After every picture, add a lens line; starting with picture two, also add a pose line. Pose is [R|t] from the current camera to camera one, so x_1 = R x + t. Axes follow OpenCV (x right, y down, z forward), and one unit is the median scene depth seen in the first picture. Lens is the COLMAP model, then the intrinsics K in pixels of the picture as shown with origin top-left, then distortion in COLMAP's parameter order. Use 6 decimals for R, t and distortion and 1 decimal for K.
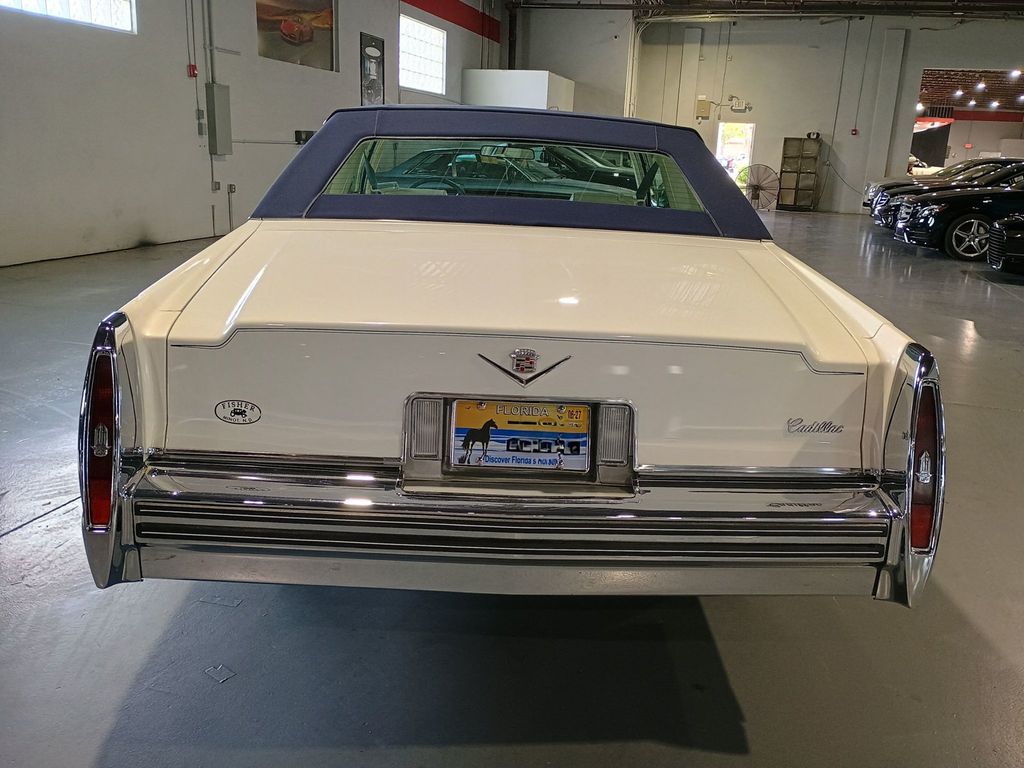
lens RADIAL K [[875.9, 0, 515.7], [0, 875.9, 382.2], [0, 0, 1]] dist [0.078063, -0.098611]
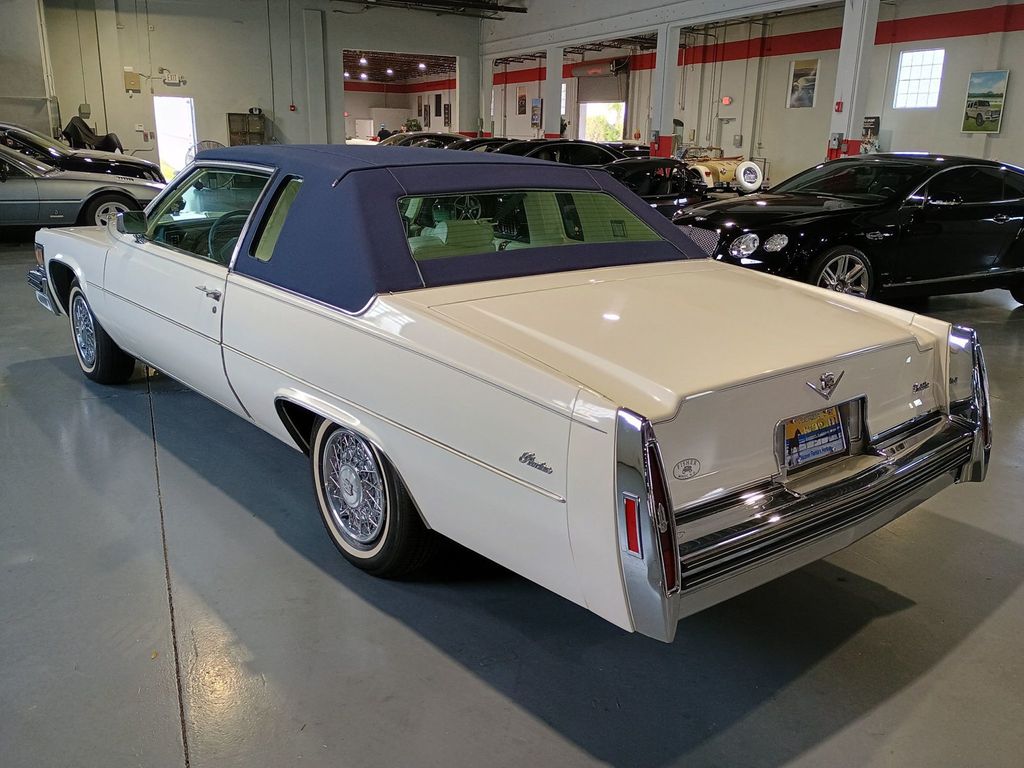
lens RADIAL K [[875.9, 0, 515.7], [0, 875.9, 382.2], [0, 0, 1]] dist [0.078063, -0.098611]
pose [[0.784157, -0.192690, 0.589888, -1.143632], [0.170043, 0.980907, 0.094375, -0.227379], [-0.596811, 0.026301, 0.801951, 0.167305]]
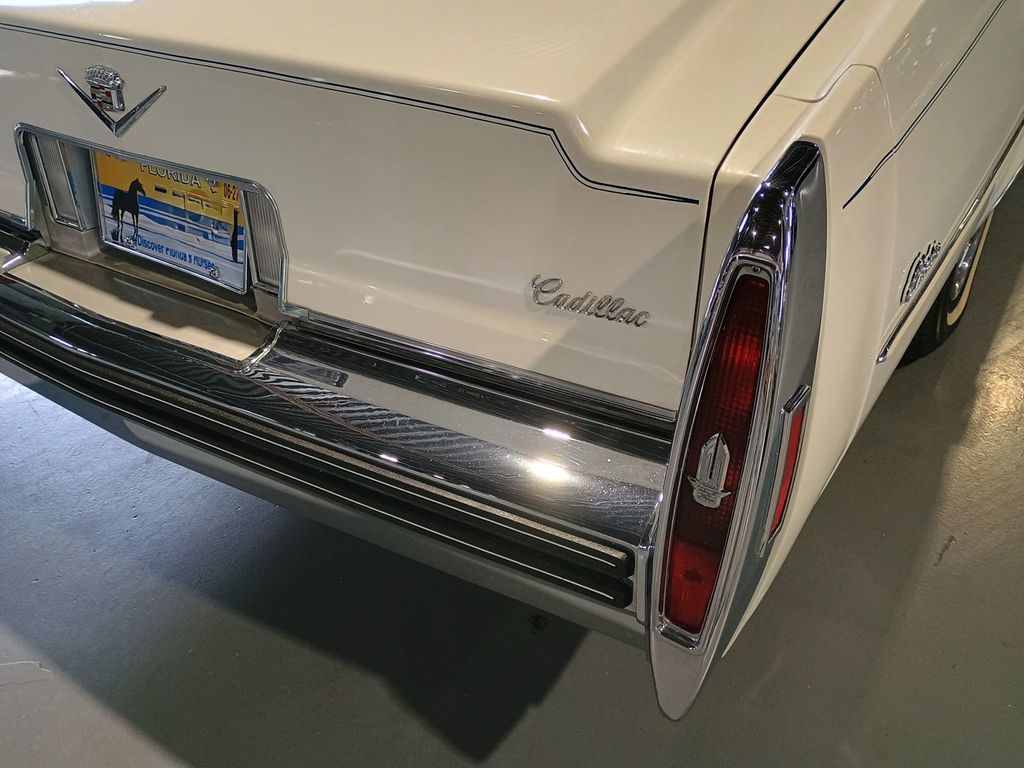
lens RADIAL K [[875.9, 0, 515.7], [0, 875.9, 382.2], [0, 0, 1]] dist [0.078063, -0.098611]
pose [[0.825584, 0.261062, -0.500257, 0.539293], [-0.046525, 0.915016, 0.400725, -0.089179], [0.562358, -0.307558, 0.767569, 0.619435]]
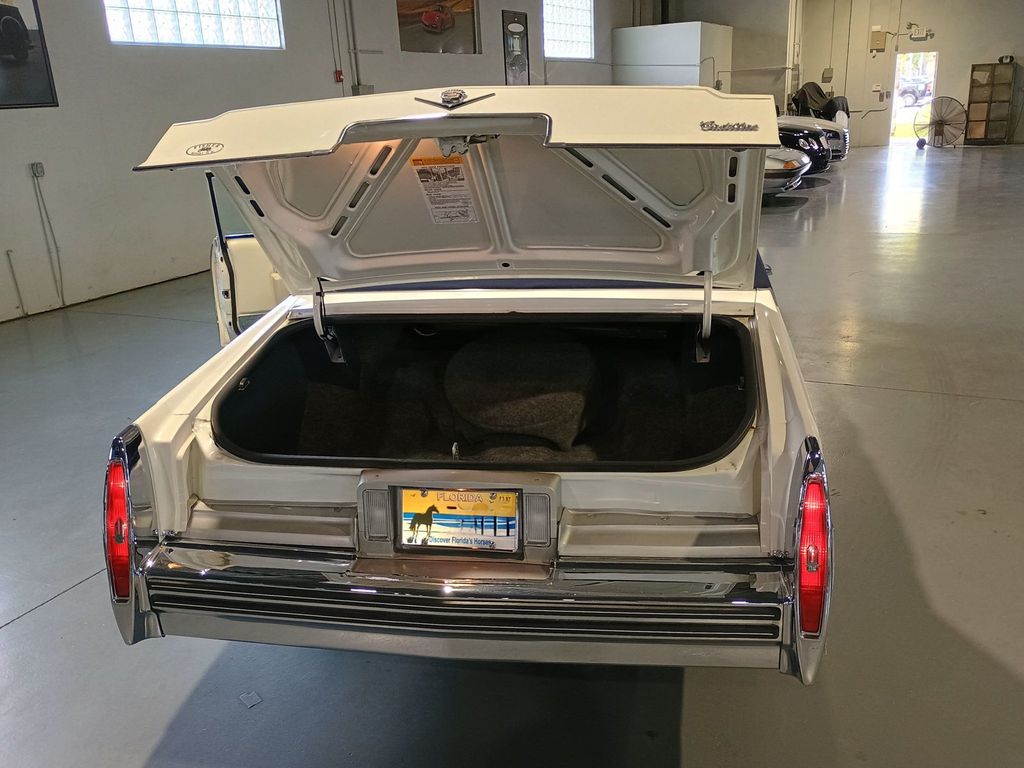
lens RADIAL K [[875.9, 0, 515.7], [0, 875.9, 382.2], [0, 0, 1]] dist [0.078063, -0.098611]
pose [[0.978245, -0.025058, -0.205935, 0.317170], [0.036132, 0.998086, 0.050188, -0.171472], [0.204283, -0.056537, 0.977278, -0.096777]]
